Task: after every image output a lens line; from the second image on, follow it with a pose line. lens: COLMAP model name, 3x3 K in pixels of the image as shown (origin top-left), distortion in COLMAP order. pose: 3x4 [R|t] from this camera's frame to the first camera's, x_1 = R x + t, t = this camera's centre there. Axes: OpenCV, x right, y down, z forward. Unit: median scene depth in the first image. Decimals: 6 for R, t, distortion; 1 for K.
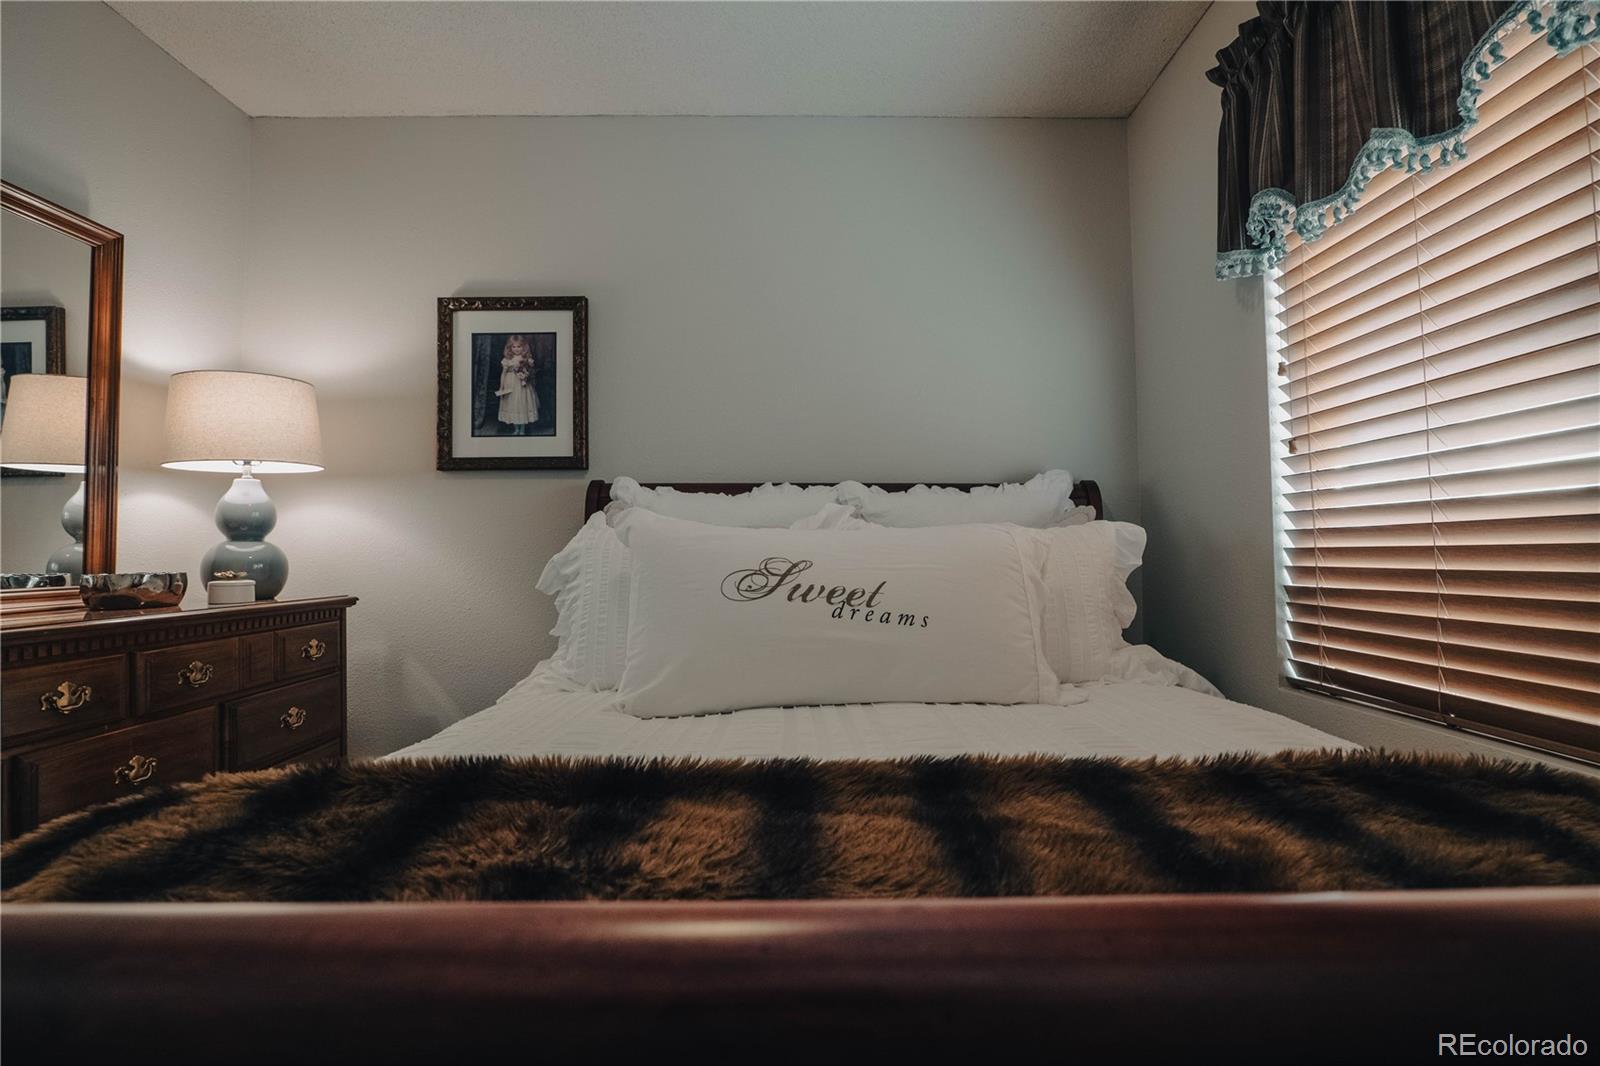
lens RADIAL K [[750.7, 0, 793.1], [0, 750.7, 527.5], [0, 0, 1]] dist [-0.020072, 0.004017]
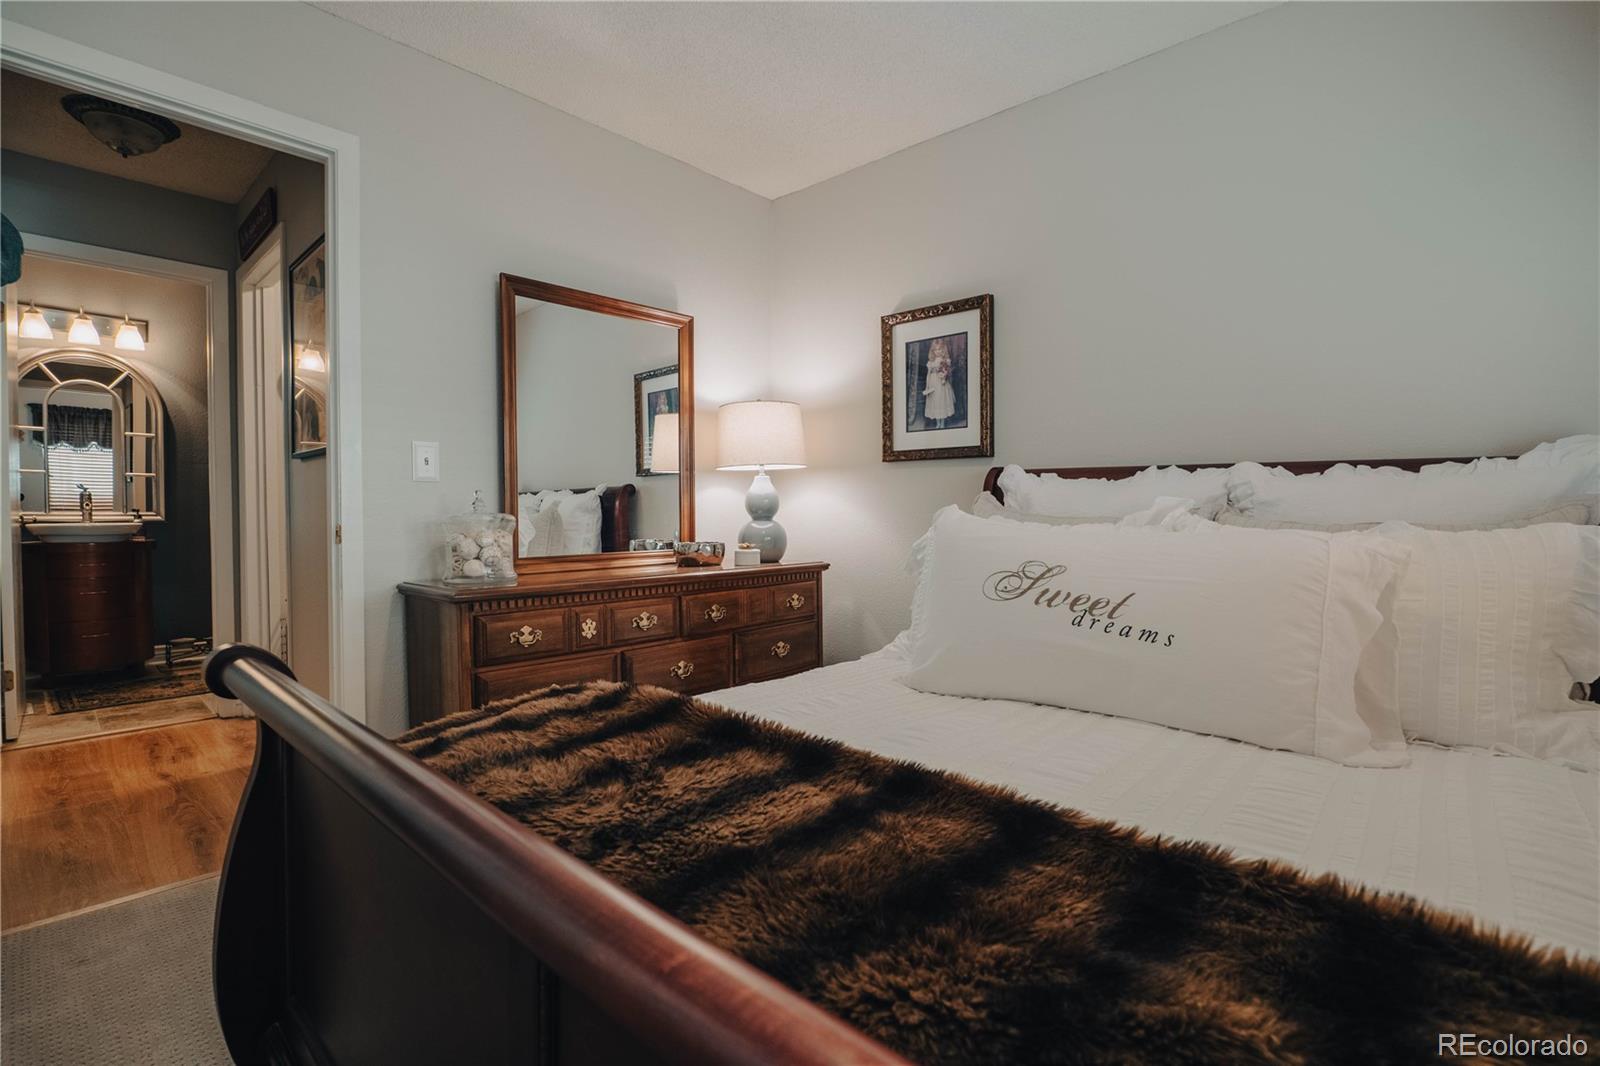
lens RADIAL K [[750.7, 0, 784.8], [0, 750.7, 540.1], [0, 0, 1]] dist [-0.020072, 0.004017]
pose [[0.712793, 0.032694, -0.700612, 0.295866], [0.025365, 0.997058, 0.072333, -0.046937], [0.700916, -0.069329, 0.709867, 0.017090]]
